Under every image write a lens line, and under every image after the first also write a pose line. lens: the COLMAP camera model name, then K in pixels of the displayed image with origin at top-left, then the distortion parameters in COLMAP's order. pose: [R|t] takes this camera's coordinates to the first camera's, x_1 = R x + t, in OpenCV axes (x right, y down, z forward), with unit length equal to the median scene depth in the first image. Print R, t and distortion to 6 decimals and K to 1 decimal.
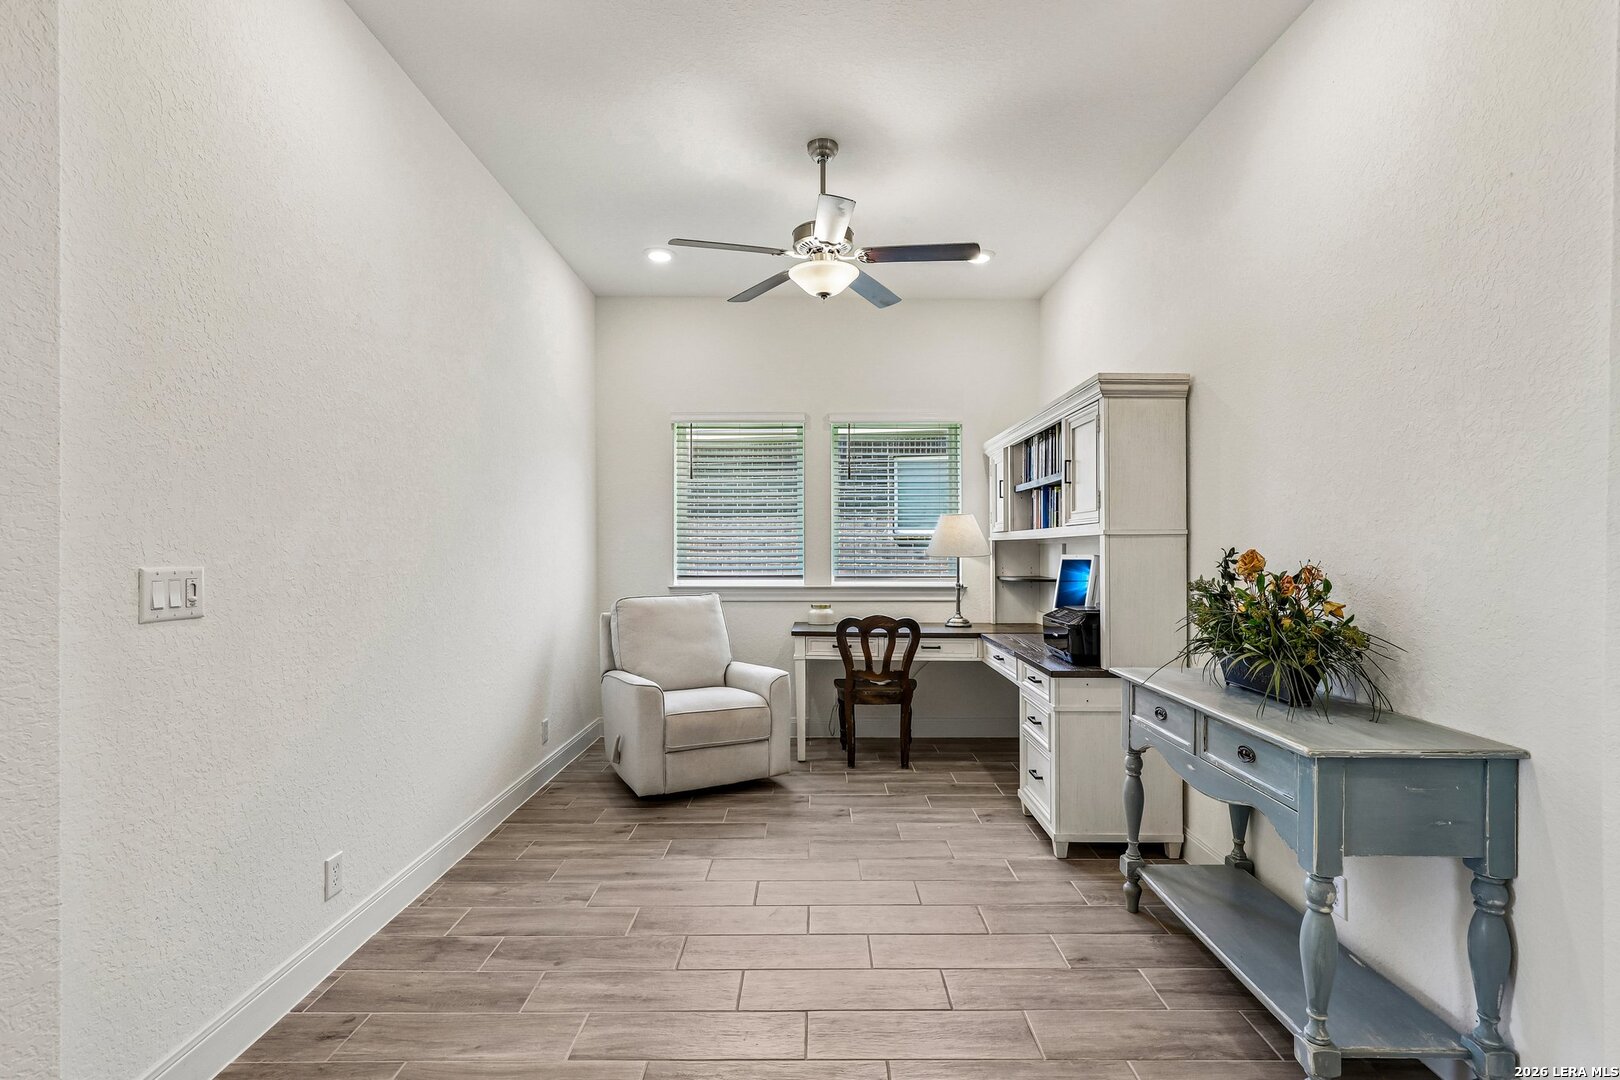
lens RADIAL K [[758.4, 0, 807.6], [0, 758.4, 545.3], [0, 0, 1]] dist [-0.007679, 0.003287]
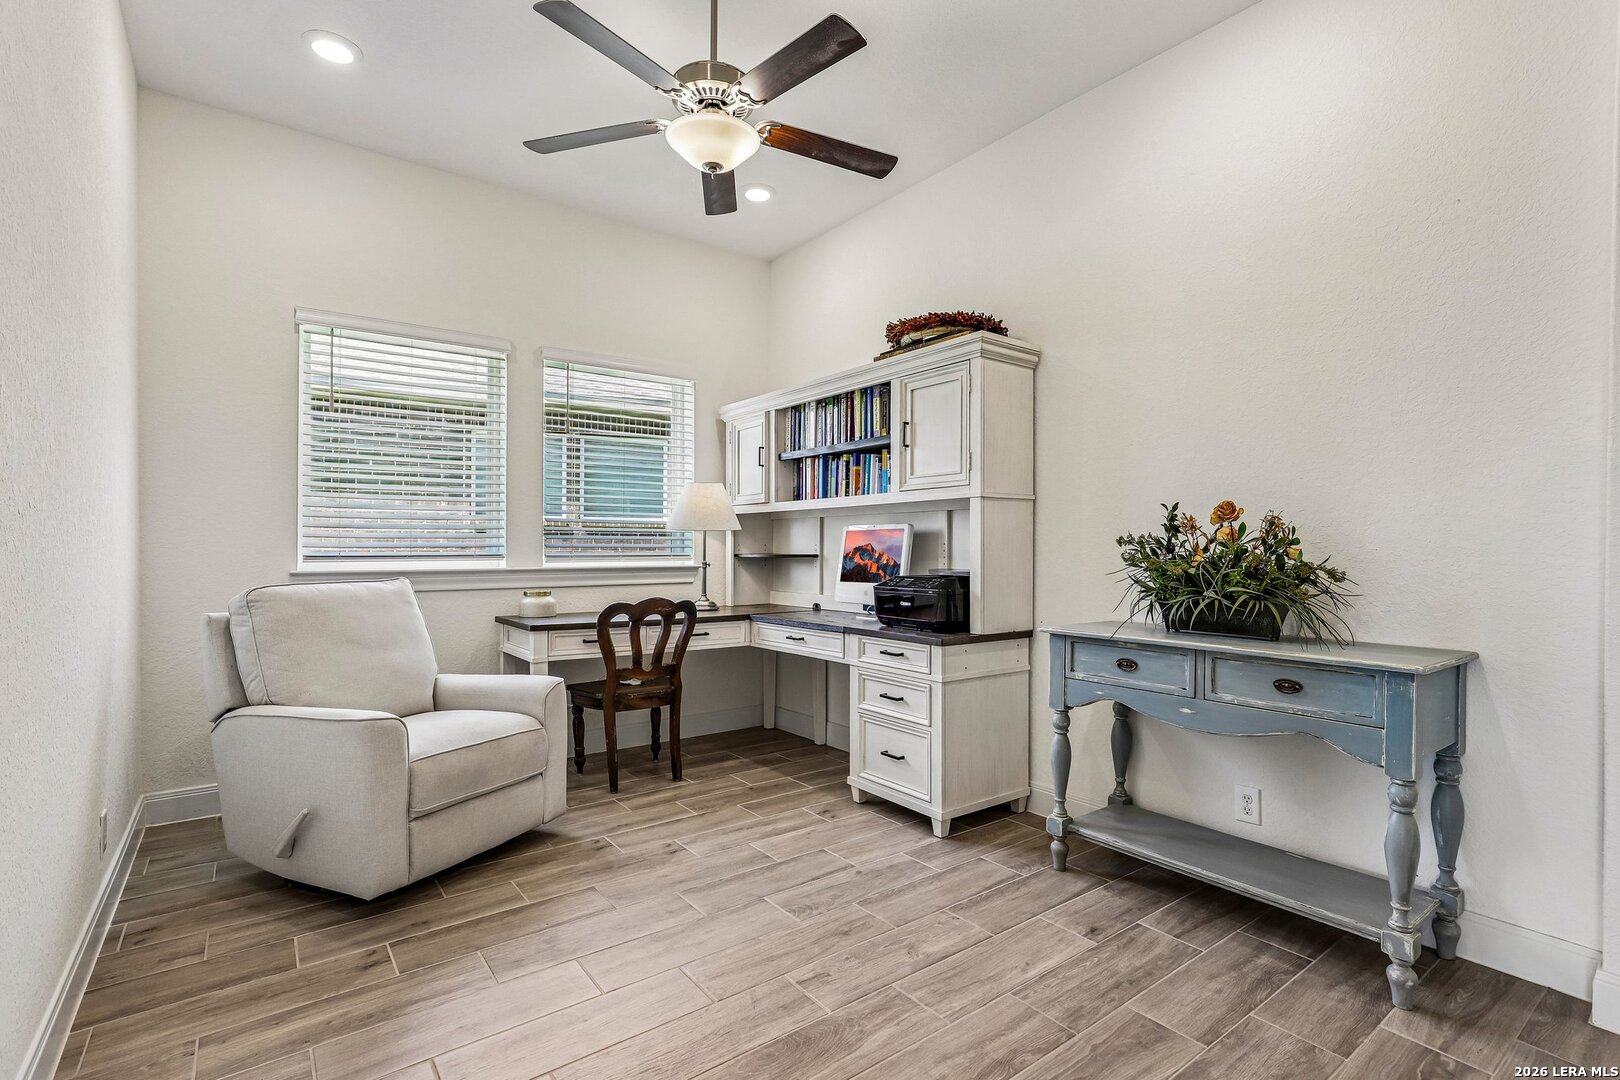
lens RADIAL K [[758.4, 0, 814.6], [0, 758.4, 547.5], [0, 0, 1]] dist [-0.007679, 0.003287]
pose [[0.791380, 0.002505, 0.611319, -0.301091], [-0.004010, 0.999991, 0.001093, 0.040791], [-0.611311, -0.003316, 0.791383, 0.281887]]
